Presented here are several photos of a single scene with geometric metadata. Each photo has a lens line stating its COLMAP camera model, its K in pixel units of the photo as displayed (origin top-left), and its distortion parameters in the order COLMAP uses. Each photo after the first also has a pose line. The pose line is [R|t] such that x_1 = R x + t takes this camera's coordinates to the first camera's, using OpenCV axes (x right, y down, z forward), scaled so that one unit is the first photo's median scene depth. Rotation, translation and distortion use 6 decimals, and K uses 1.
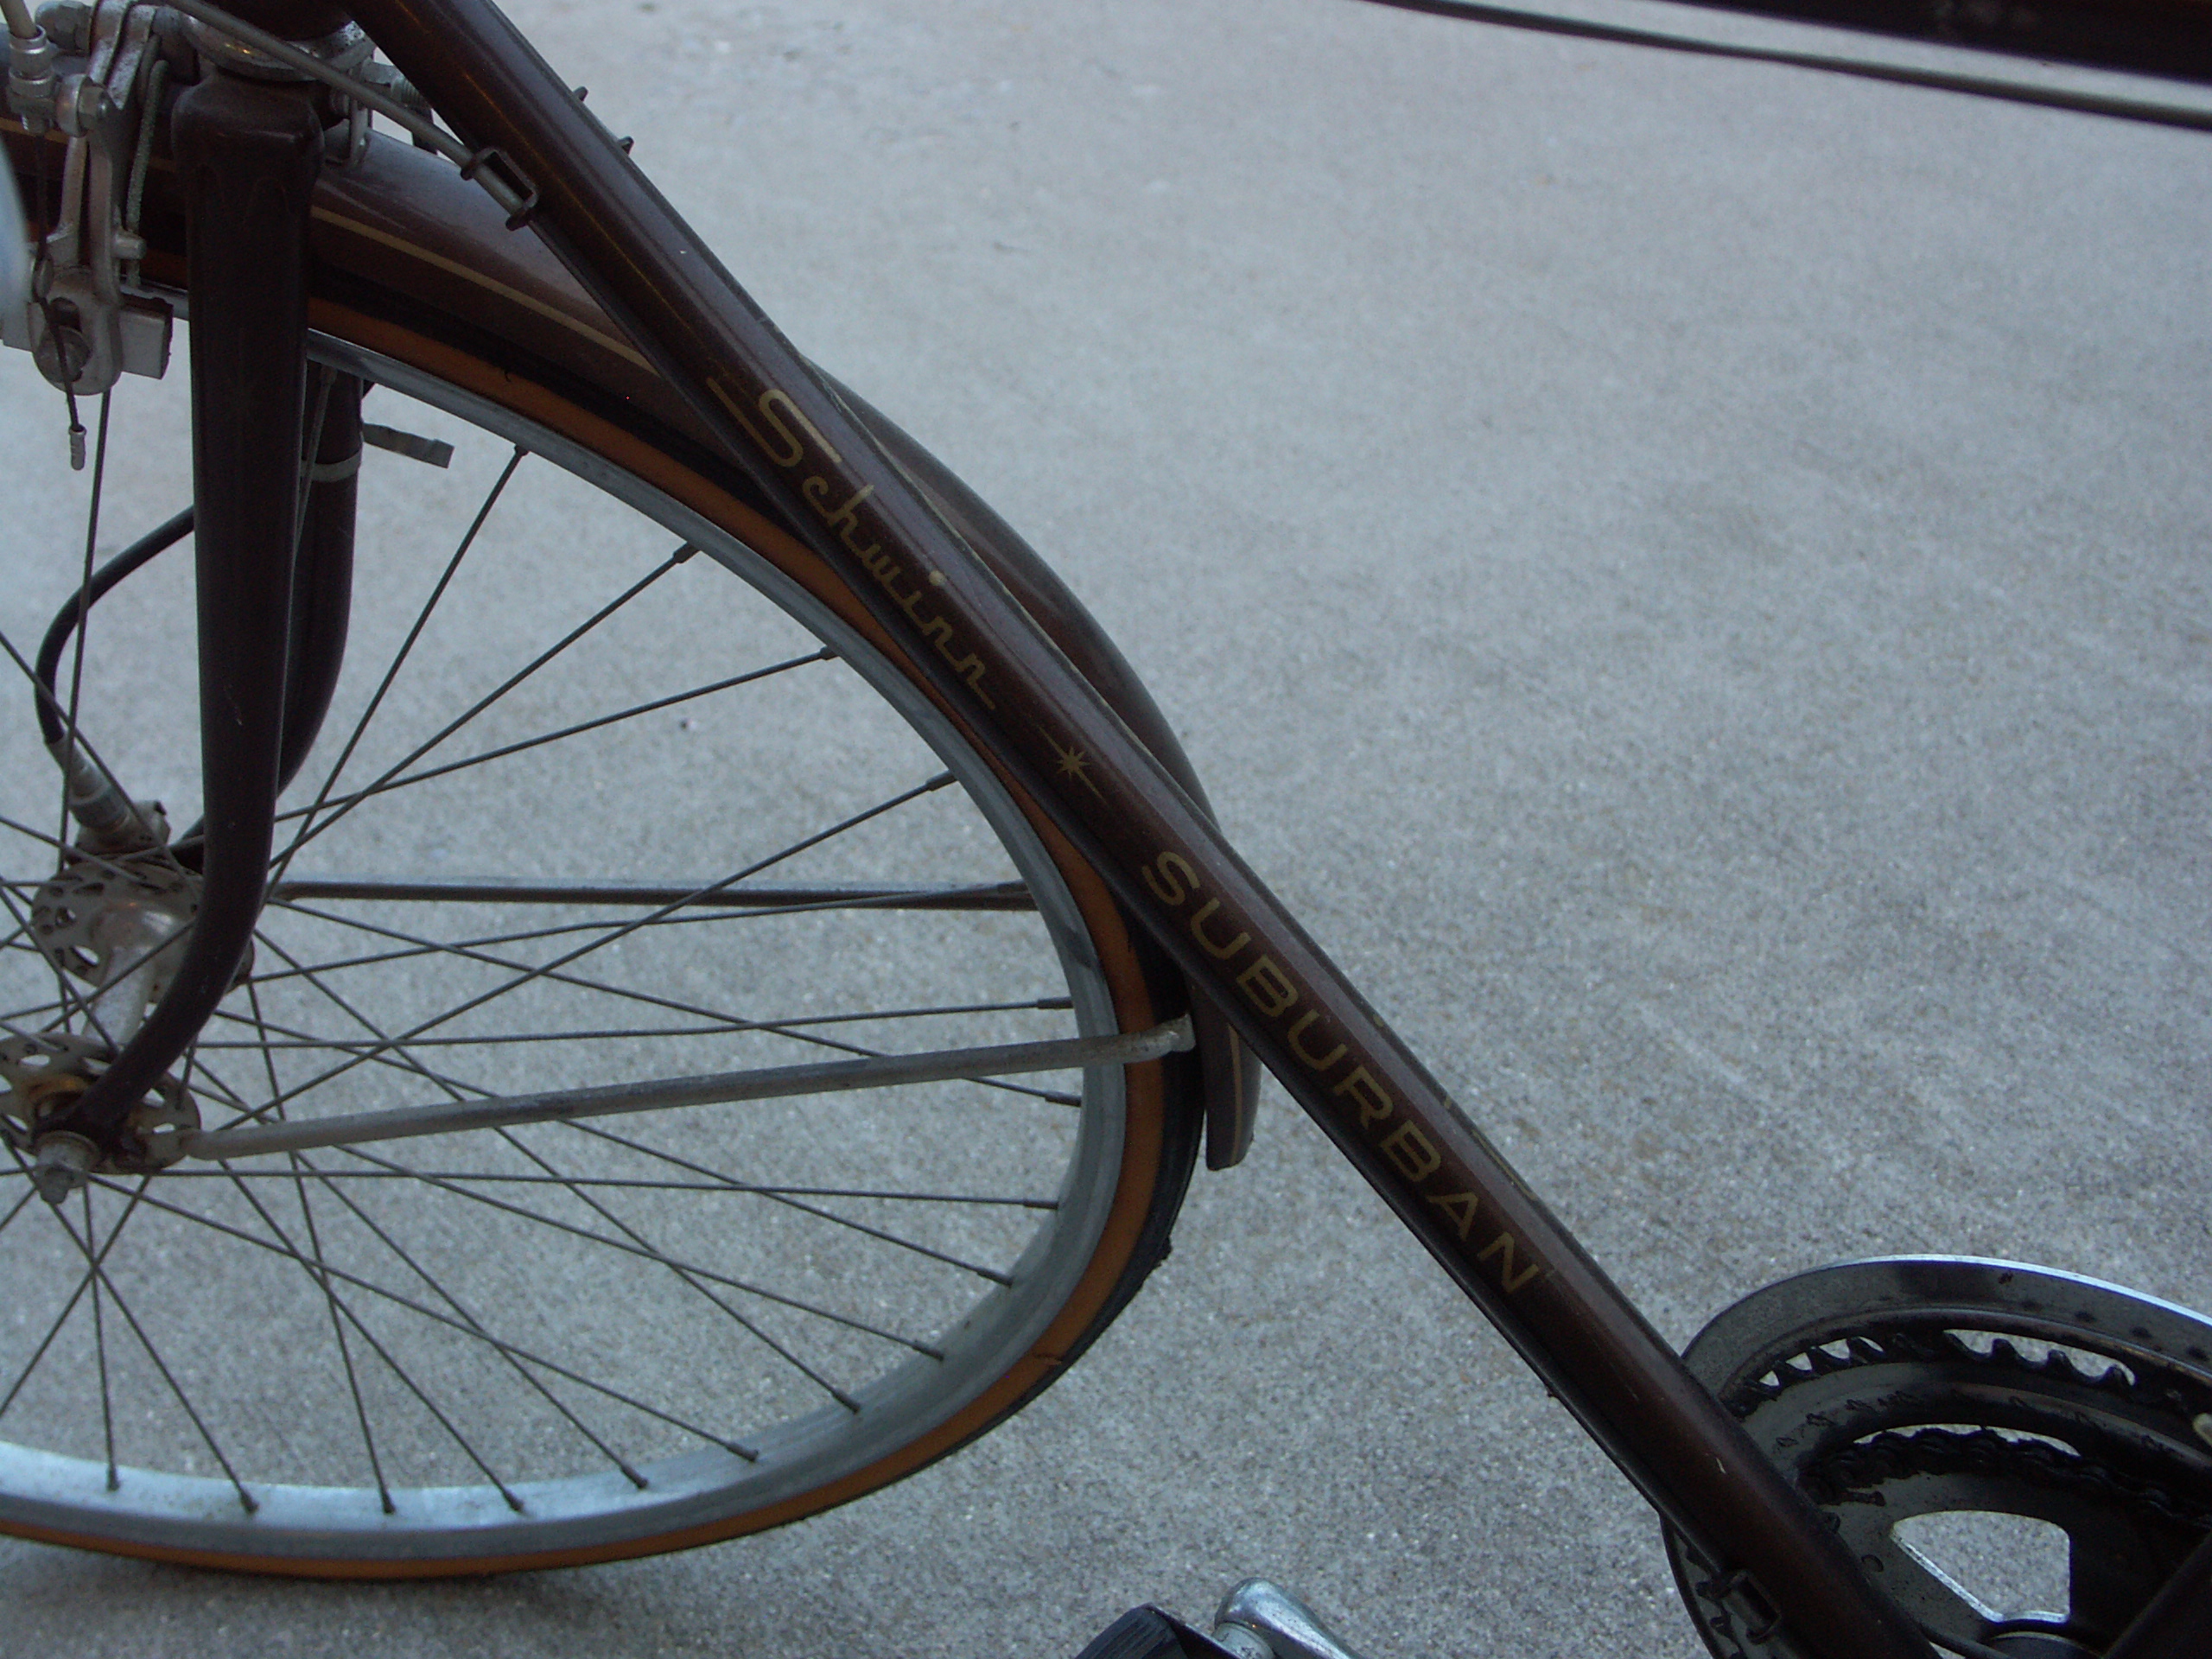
lens RADIAL K [[3281.1, 0, 1082.3], [0, 3281.1, 841.1], [0, 0, 1]] dist [0.018096, 0.222194]
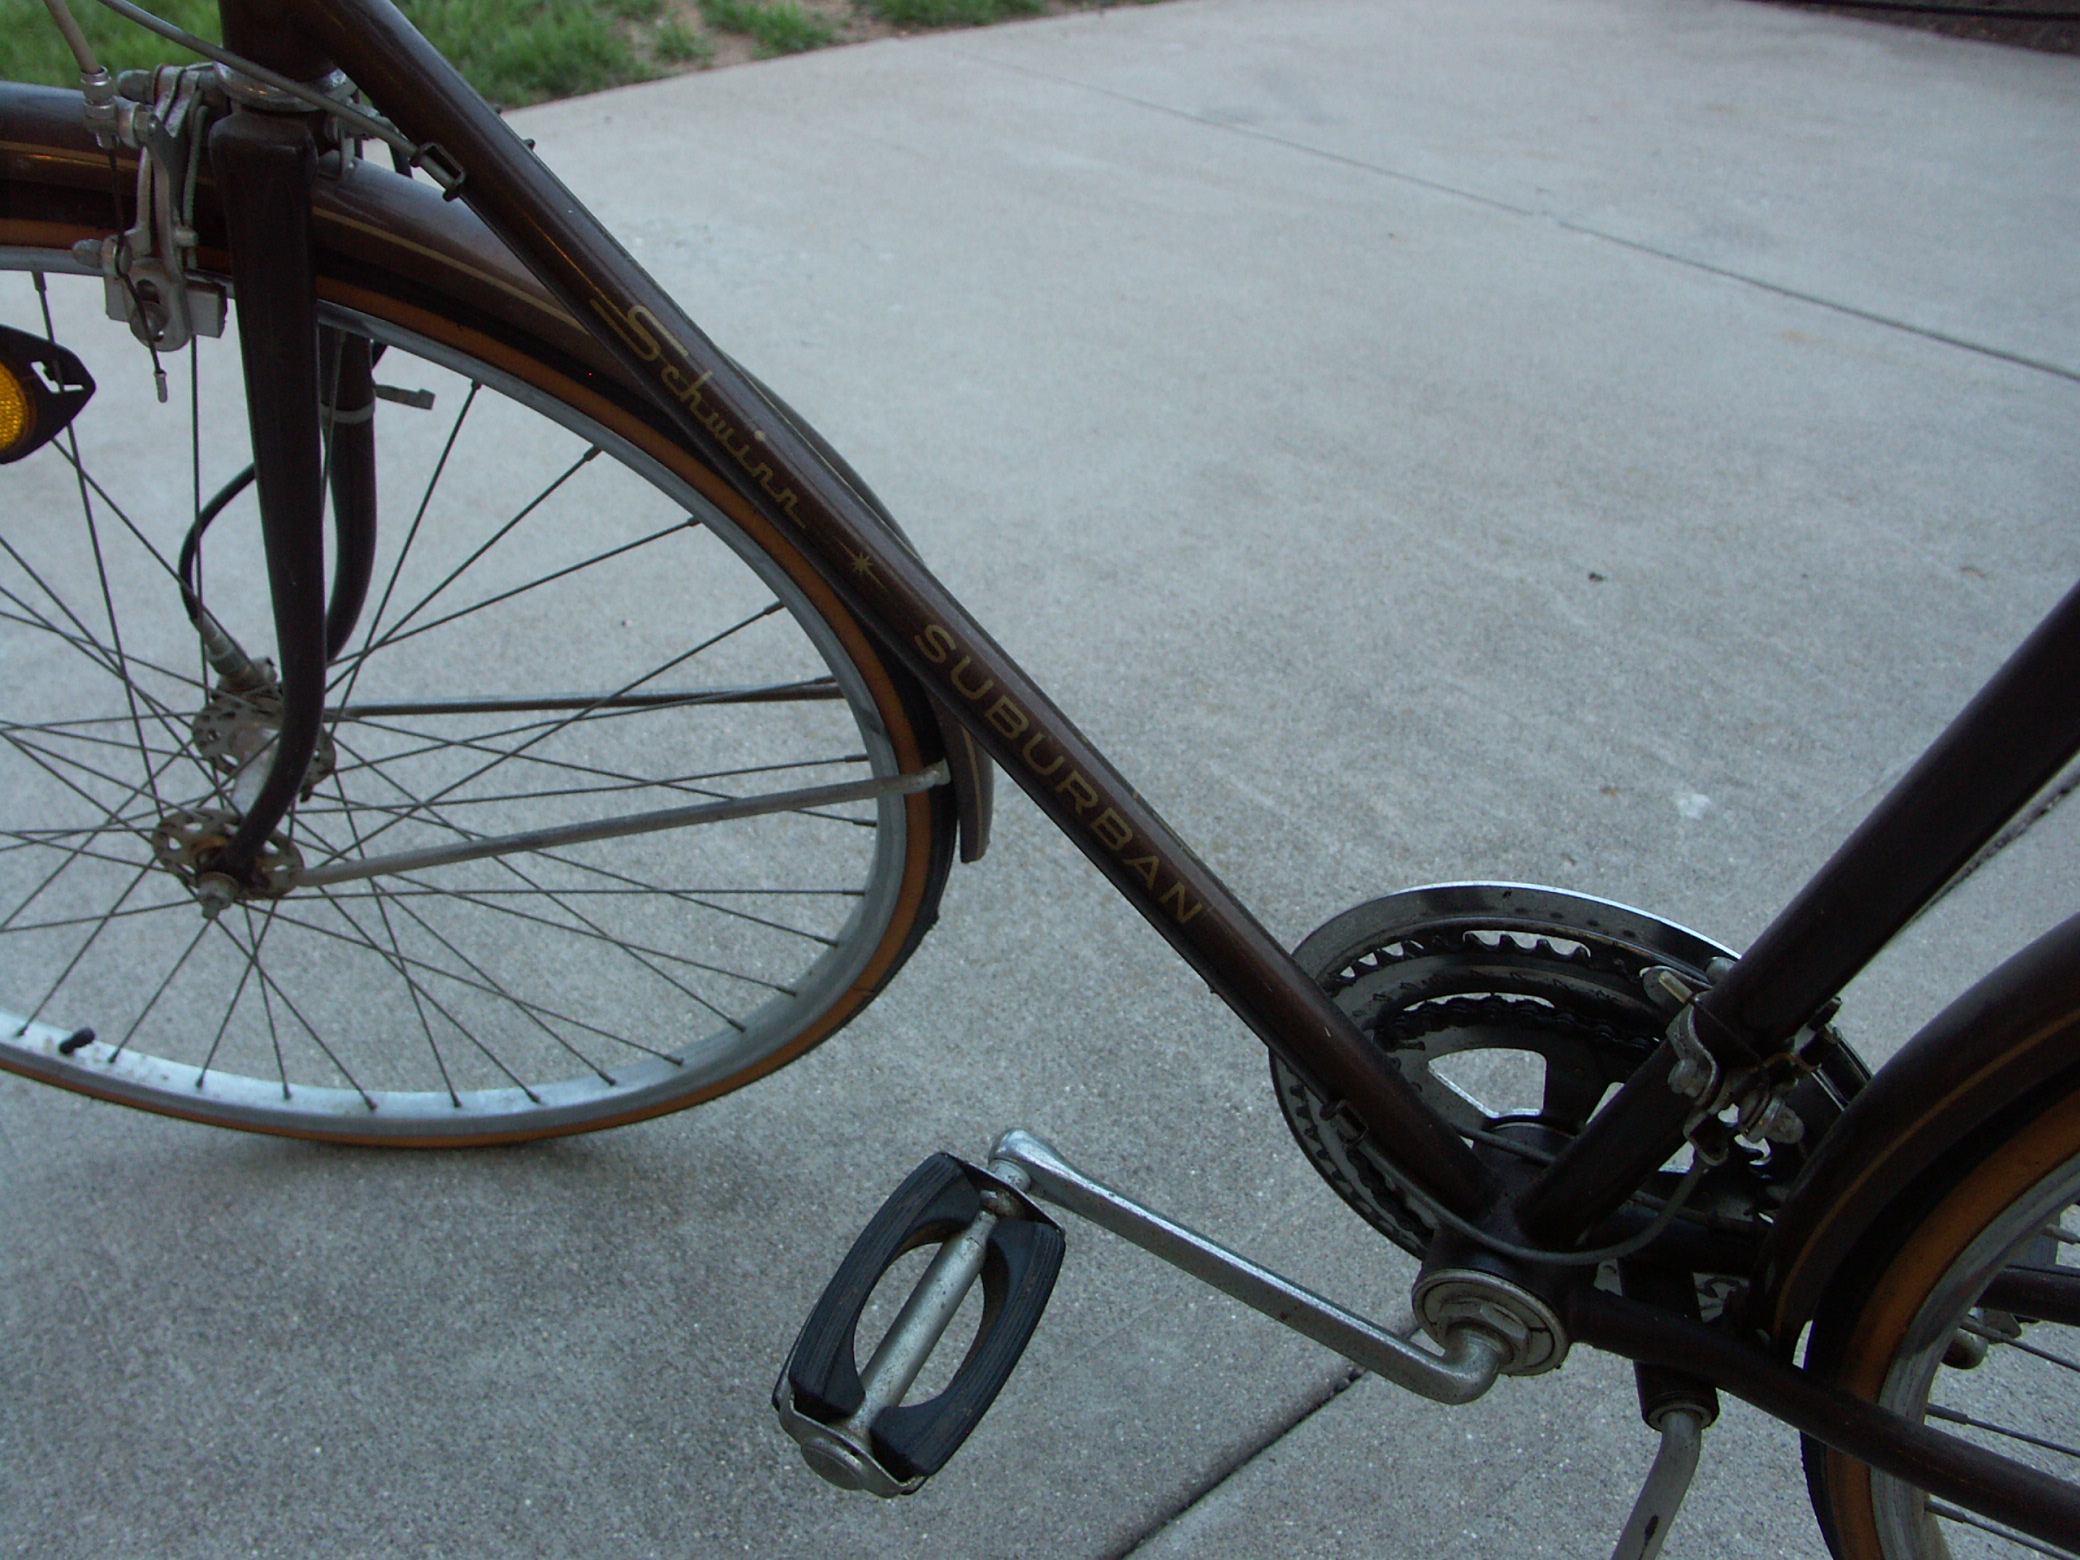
lens RADIAL K [[1806.2, 0, 1040.0], [0, 1806.2, 780.0], [0, 0, 1]] dist [-0.184757, 0.158427]
pose [[0.994465, -0.046739, 0.094099, -0.002209], [0.043024, 0.998227, 0.041133, 0.022217], [-0.095854, -0.036857, 0.994713, 0.124794]]
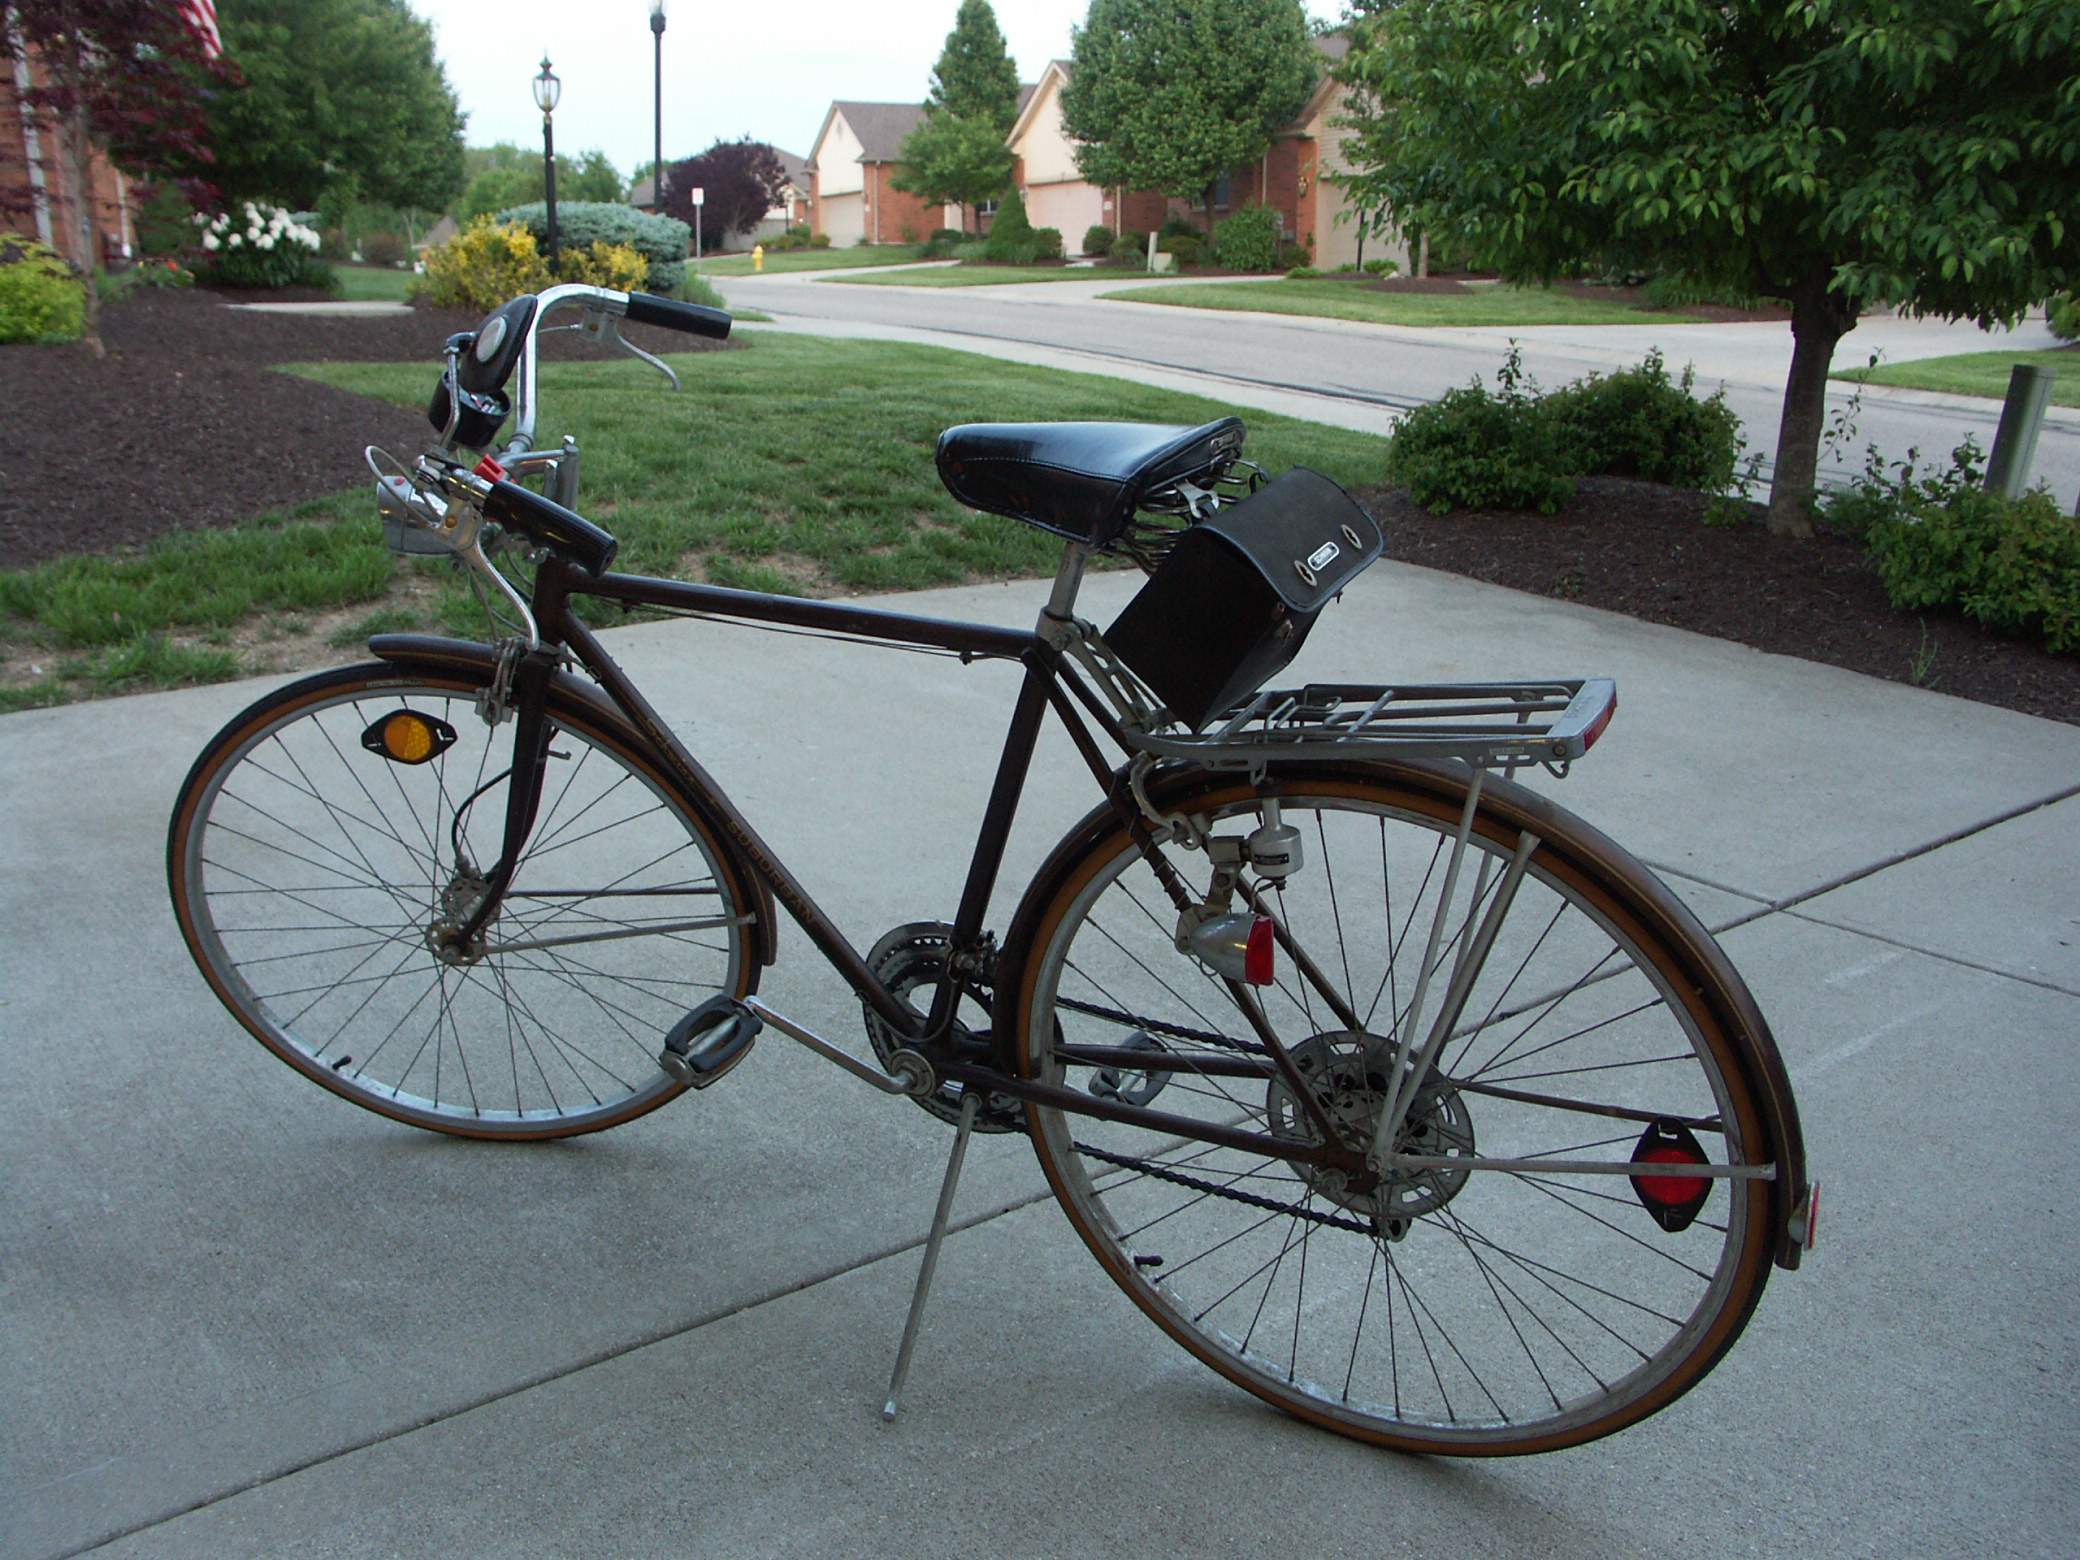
lens RADIAL K [[1806.2, 0, 1040.0], [0, 1806.2, 780.0], [0, 0, 1]] dist [-0.184757, 0.158427]
pose [[0.993793, 0.024267, 0.108562, 0.097069], [0.003160, 0.969364, -0.245610, 0.307886], [-0.111197, 0.244428, 0.963271, -0.793233]]
